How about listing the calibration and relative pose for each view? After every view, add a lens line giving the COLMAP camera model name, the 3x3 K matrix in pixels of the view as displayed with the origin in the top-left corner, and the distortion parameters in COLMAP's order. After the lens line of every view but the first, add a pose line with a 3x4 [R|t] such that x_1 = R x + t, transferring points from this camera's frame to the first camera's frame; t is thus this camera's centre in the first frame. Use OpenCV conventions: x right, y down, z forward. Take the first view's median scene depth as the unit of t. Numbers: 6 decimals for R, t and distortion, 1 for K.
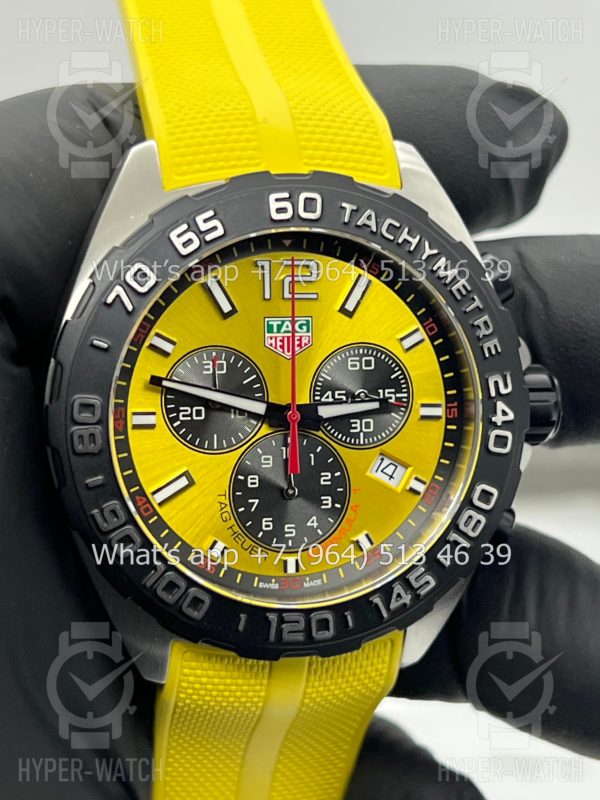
lens RADIAL K [[1886.8, 0, 258.8], [0, 1886.8, 403.6], [0, 0, 1]] dist [0.185756, -0.136797]
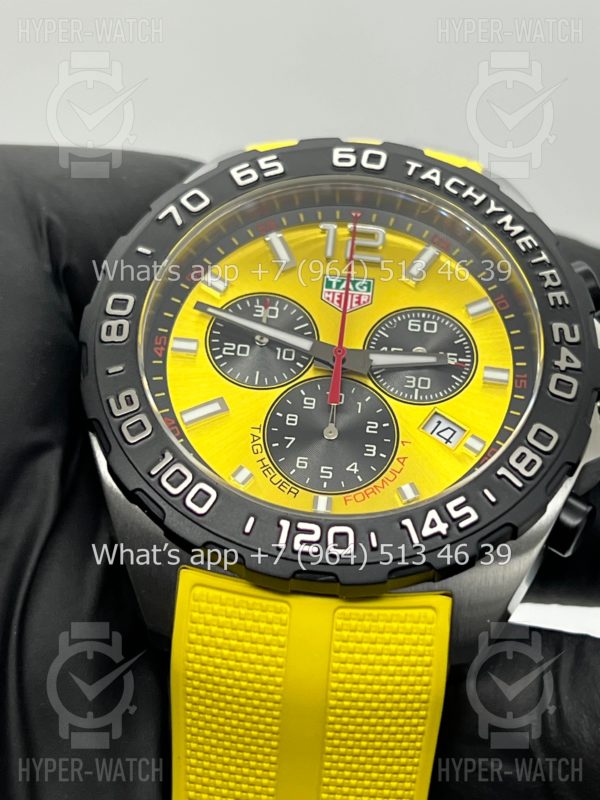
lens RADIAL K [[1886.8, 0, 258.8], [0, 1886.8, 403.6], [0, 0, 1]] dist [0.185756, -0.136797]
pose [[0.965640, -0.000199, -0.259884, 0.223882], [-0.147583, 0.822689, -0.549000, 0.549922], [0.213913, 0.568491, 0.794392, 0.253423]]
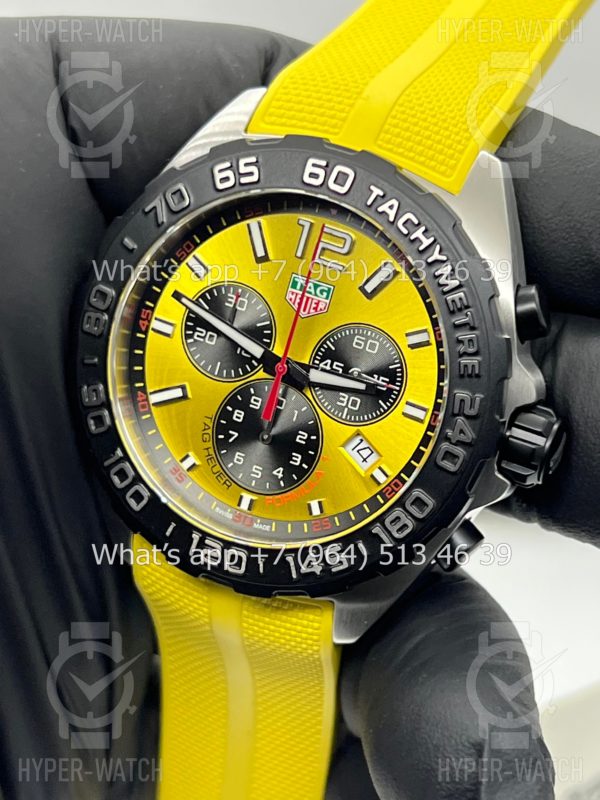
lens RADIAL K [[1886.8, 0, 258.8], [0, 1886.8, 403.6], [0, 0, 1]] dist [0.185756, -0.136797]
pose [[0.805856, 0.321773, -0.497049, 0.538951], [-0.327231, 0.941632, 0.079047, -0.053991], [0.493473, 0.098949, 0.864114, 0.078637]]
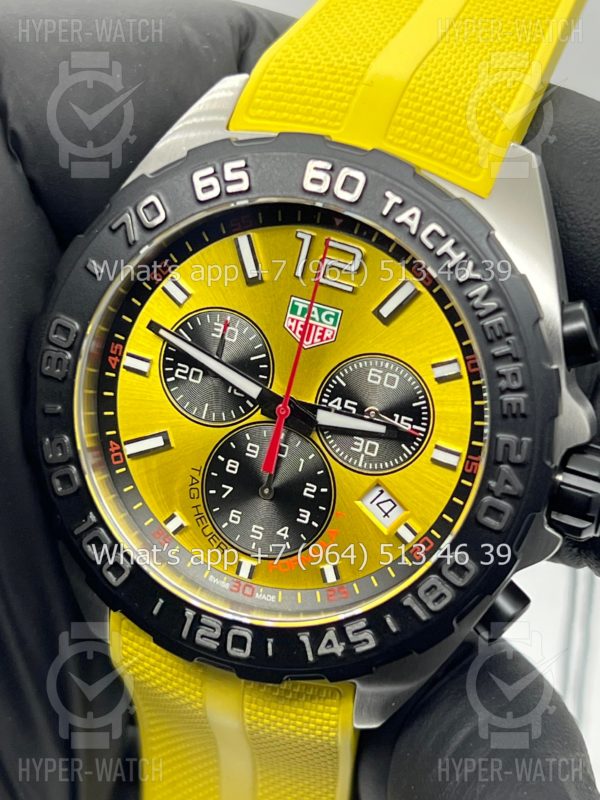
lens RADIAL K [[1886.8, 0, 258.8], [0, 1886.8, 403.6], [0, 0, 1]] dist [0.185756, -0.136797]
pose [[0.845644, 0.301848, -0.440198, 0.397570], [-0.292499, 0.951941, 0.090848, -0.073479], [0.446465, 0.051932, 0.893293, 0.197801]]
